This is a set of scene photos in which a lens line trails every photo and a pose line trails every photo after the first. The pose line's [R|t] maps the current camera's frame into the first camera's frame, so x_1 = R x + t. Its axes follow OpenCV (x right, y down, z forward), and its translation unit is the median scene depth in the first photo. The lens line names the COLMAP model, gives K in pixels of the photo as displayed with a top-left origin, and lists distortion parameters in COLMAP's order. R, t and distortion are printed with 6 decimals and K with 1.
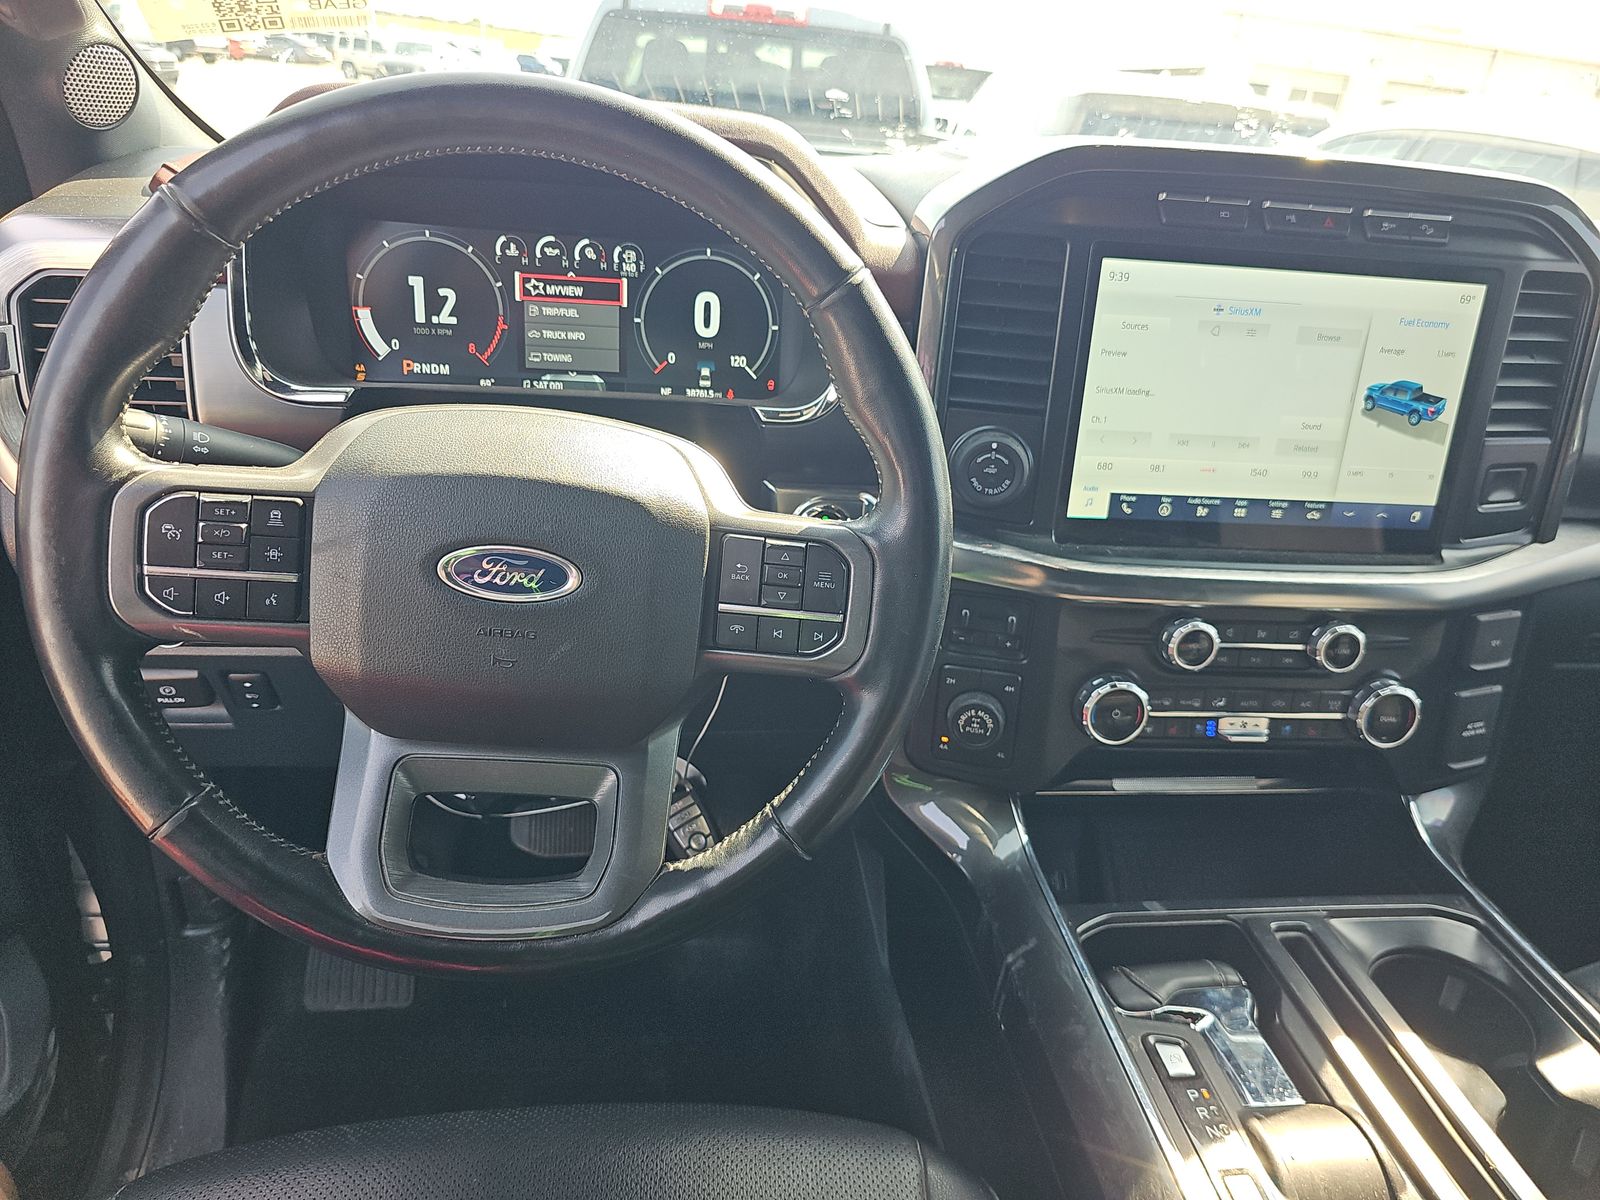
lens RADIAL K [[1067.7, 0, 804.4], [0, 1067.7, 647.2], [0, 0, 1]] dist [0.017447, -0.031084]
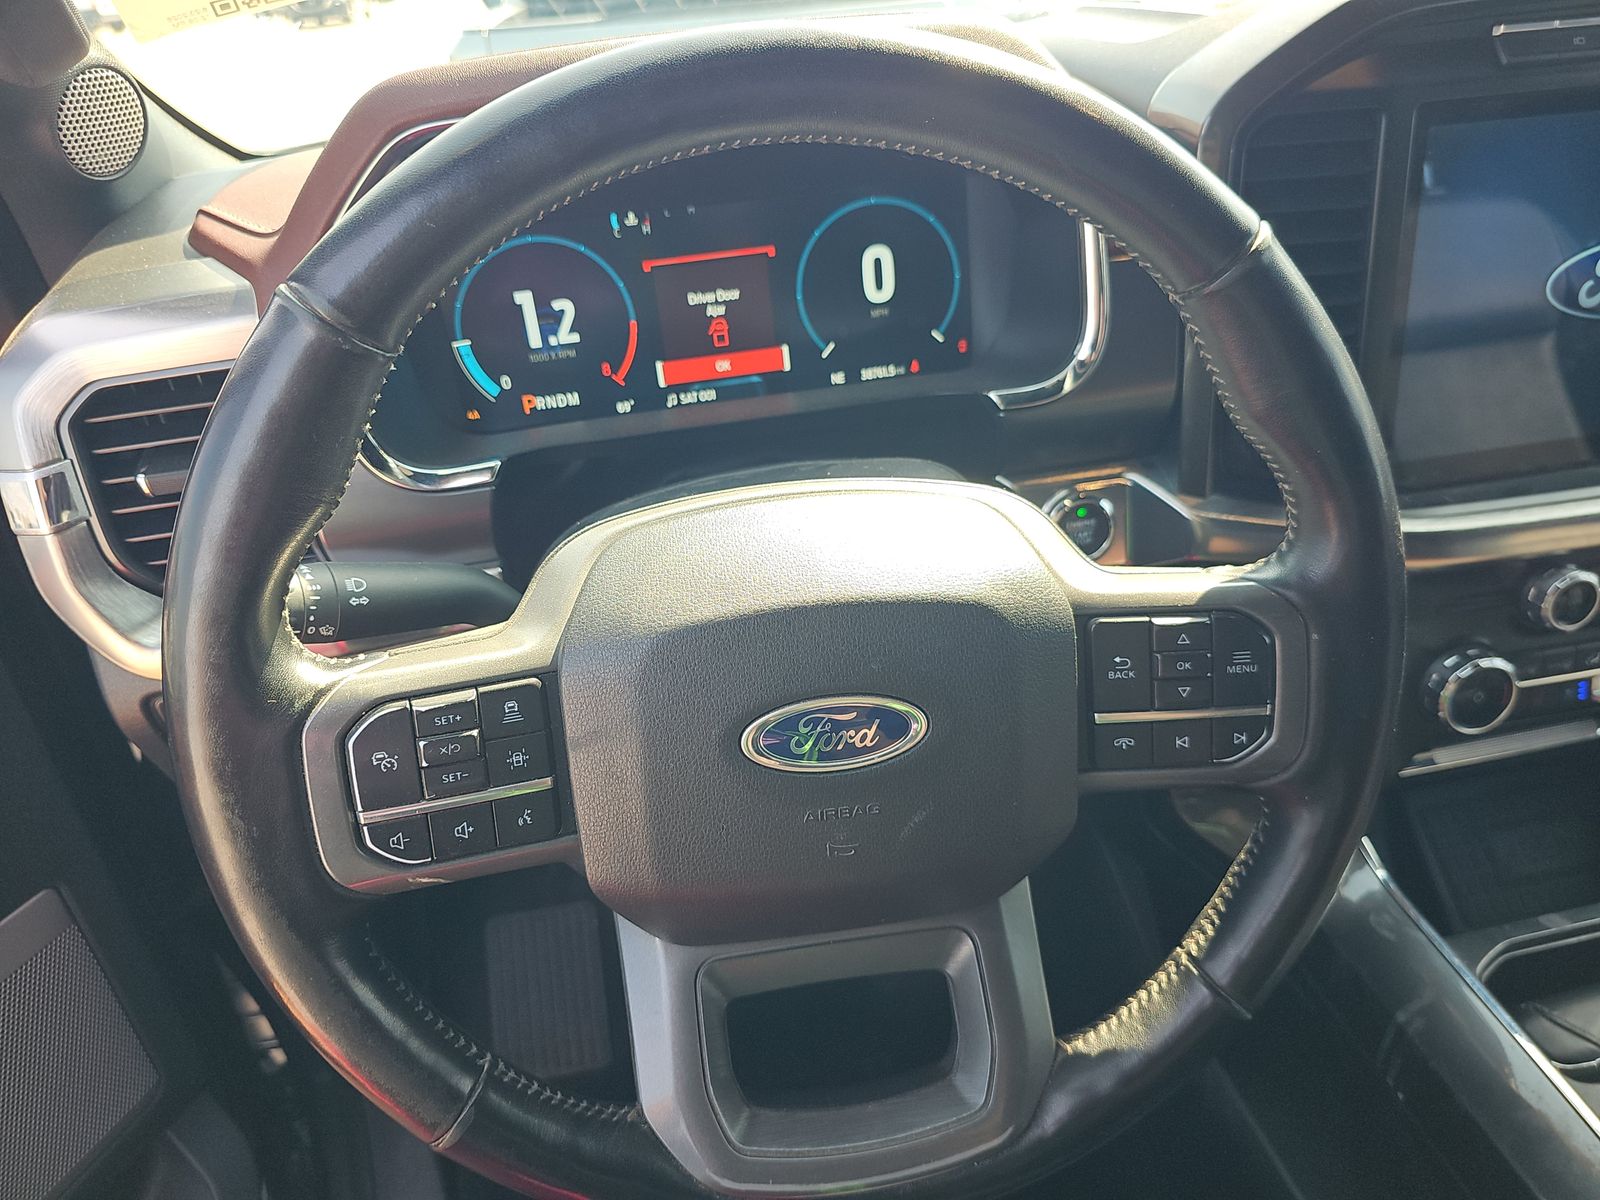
lens RADIAL K [[1067.7, 0, 804.4], [0, 1067.7, 647.2], [0, 0, 1]] dist [0.017447, -0.031084]
pose [[0.986732, -0.157903, -0.037781, -0.164881], [0.160951, 0.981909, 0.099747, -0.129464], [0.021348, -0.104504, 0.994295, 0.176318]]
